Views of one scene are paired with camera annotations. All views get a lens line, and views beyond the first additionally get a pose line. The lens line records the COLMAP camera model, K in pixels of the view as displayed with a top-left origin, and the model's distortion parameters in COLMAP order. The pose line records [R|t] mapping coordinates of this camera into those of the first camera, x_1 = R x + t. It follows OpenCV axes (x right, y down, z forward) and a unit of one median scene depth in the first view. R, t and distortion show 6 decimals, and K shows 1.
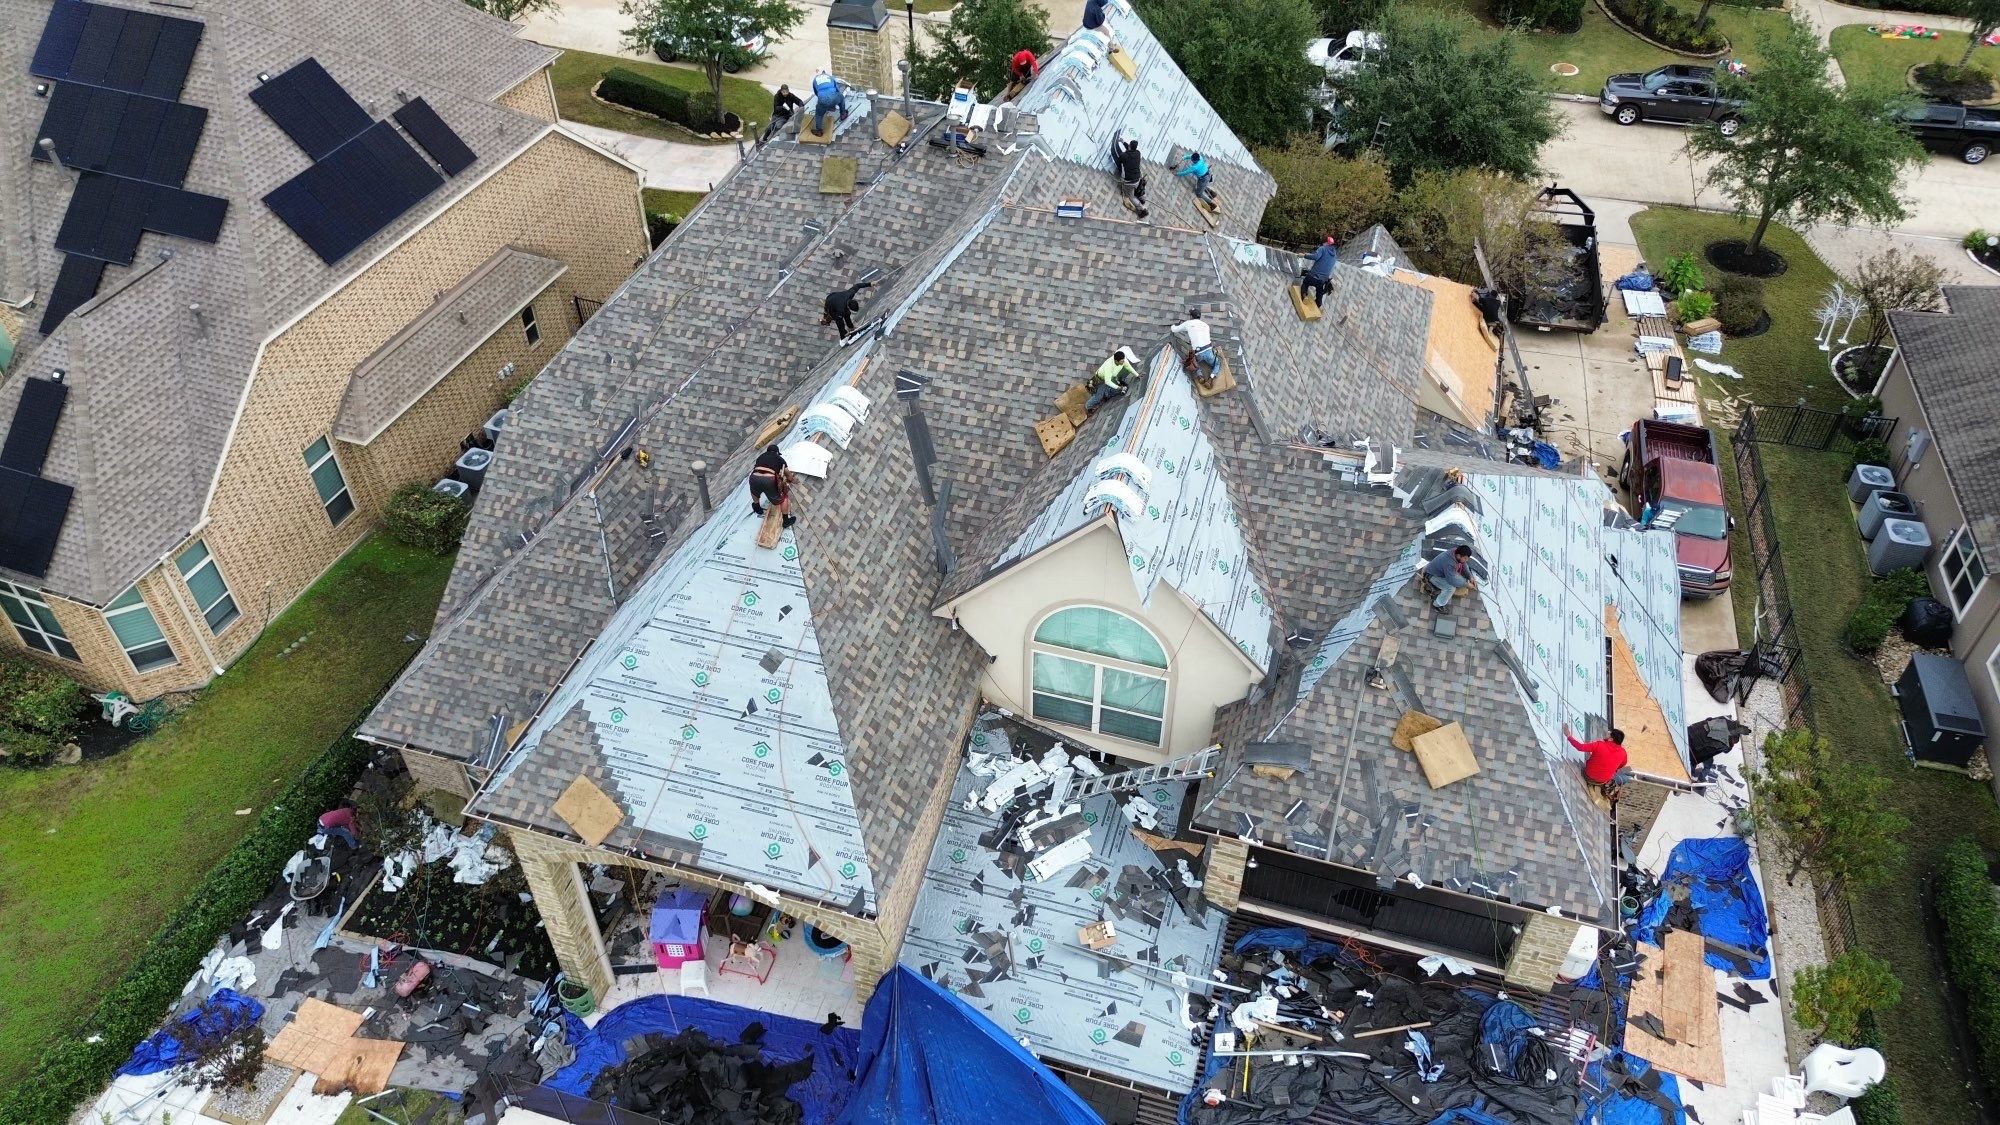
lens RADIAL K [[1405.5, 0, 1003.8], [0, 1405.5, 565.3], [0, 0, 1]] dist [0.069757, -0.065888]
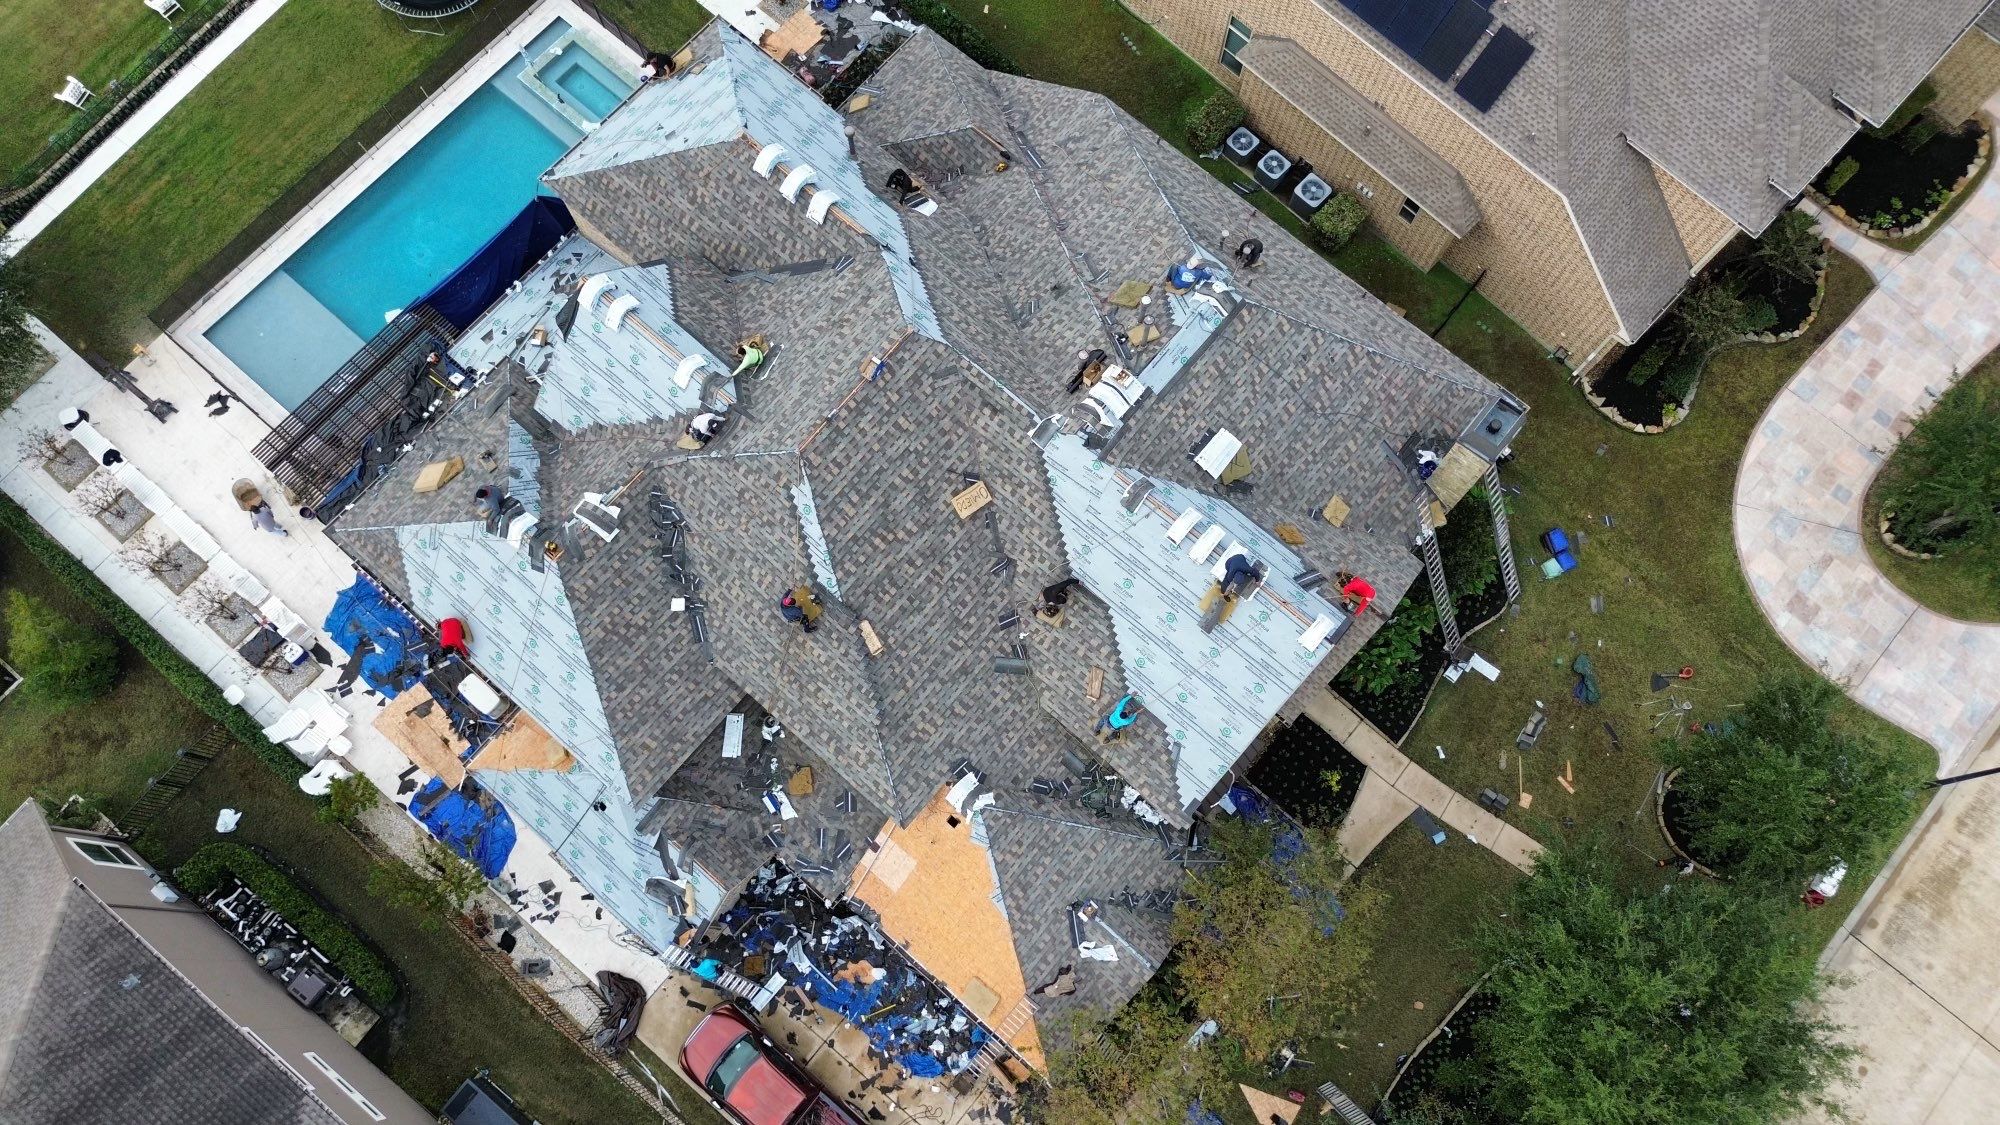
lens RADIAL K [[1405.5, 0, 1007.0], [0, 1405.5, 564.7], [0, 0, 1]] dist [0.069757, -0.065888]
pose [[-0.406818, 0.877959, -0.252364, 0.438396], [-0.622442, -0.064205, 0.780028, -1.236134], [0.668629, 0.474411, 0.572598, 0.459577]]
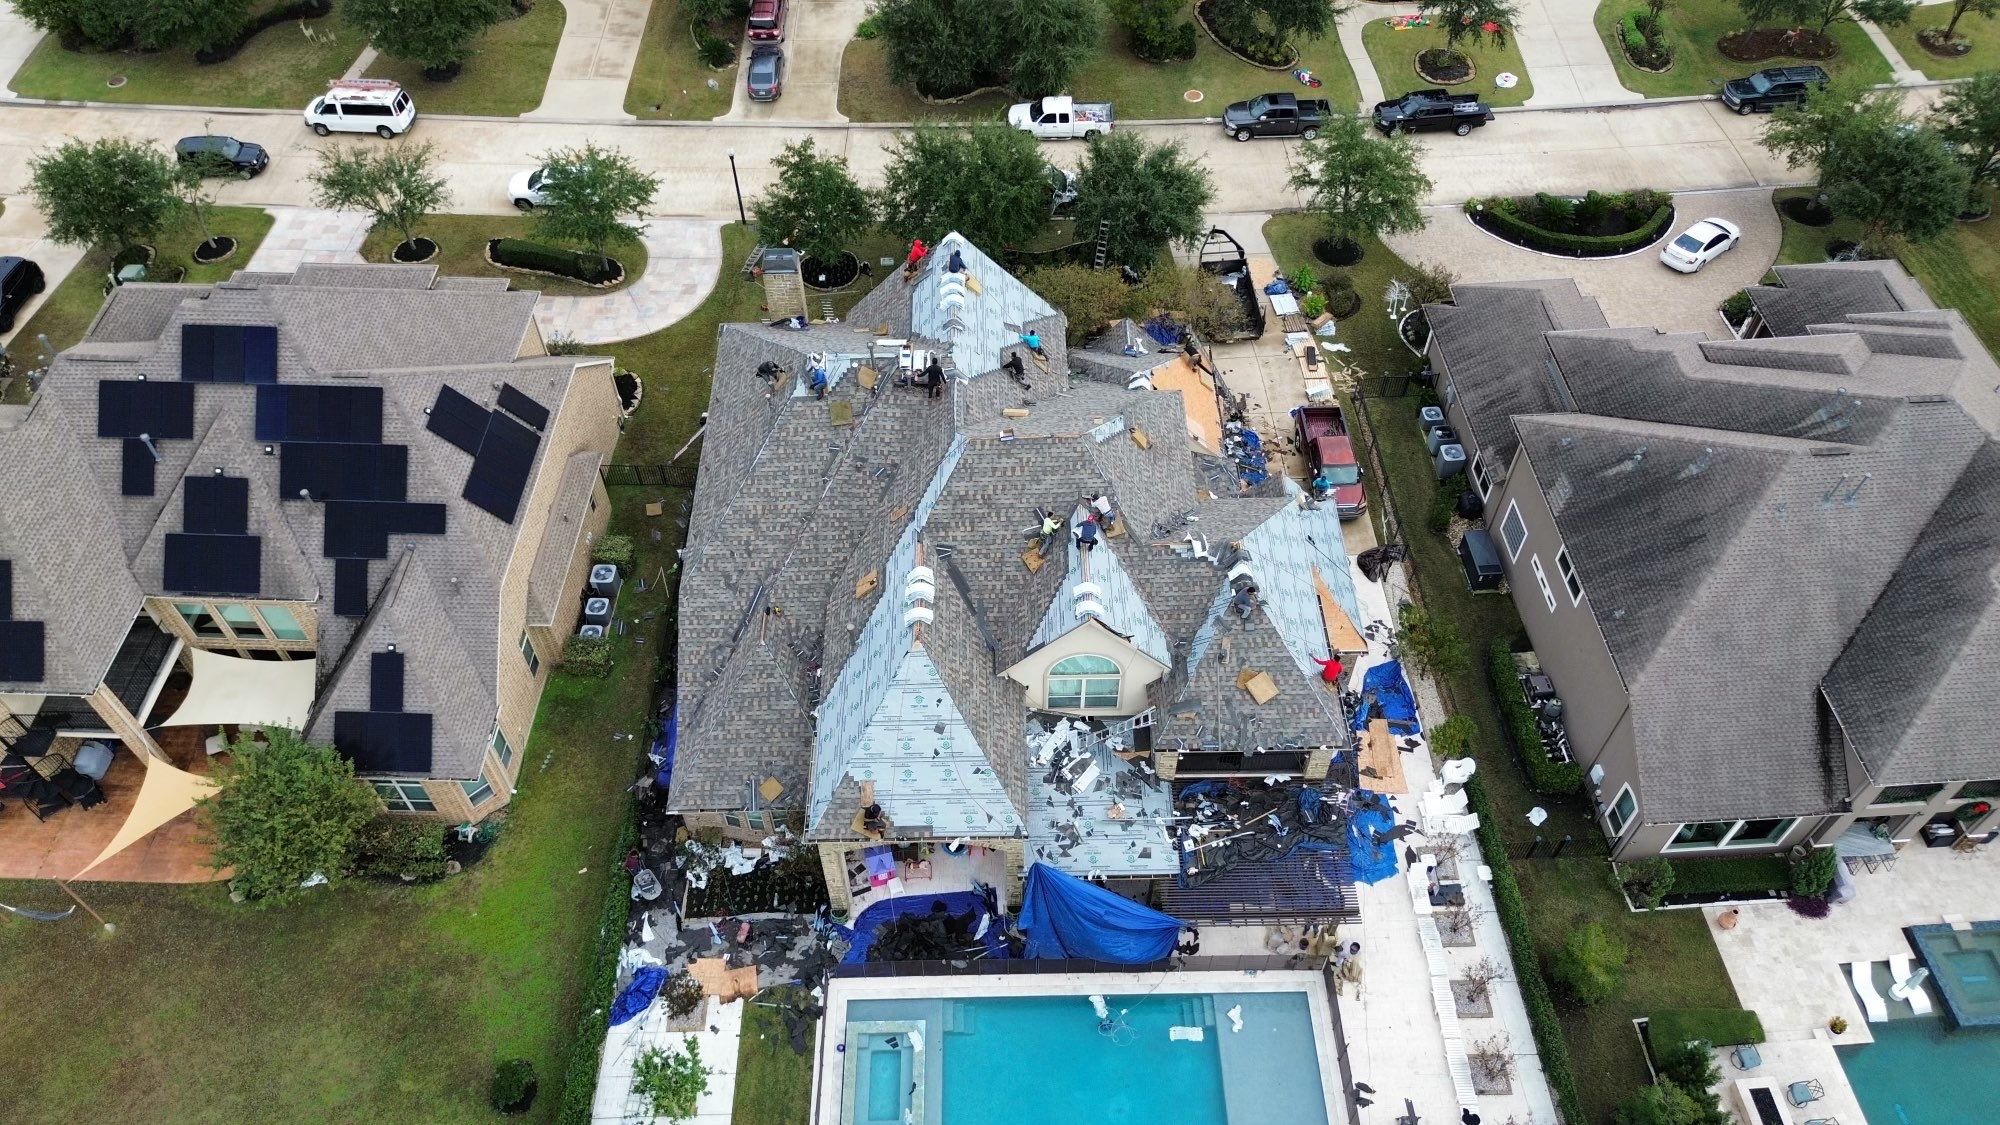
lens RADIAL K [[1405.5, 0, 1003.7], [0, 1405.5, 563.6], [0, 0, 1]] dist [0.069757, -0.065888]
pose [[0.952215, -0.239632, 0.189373, -0.329030], [0.210541, 0.964169, 0.161404, -0.375788], [-0.221265, -0.113820, 0.968549, -0.745865]]
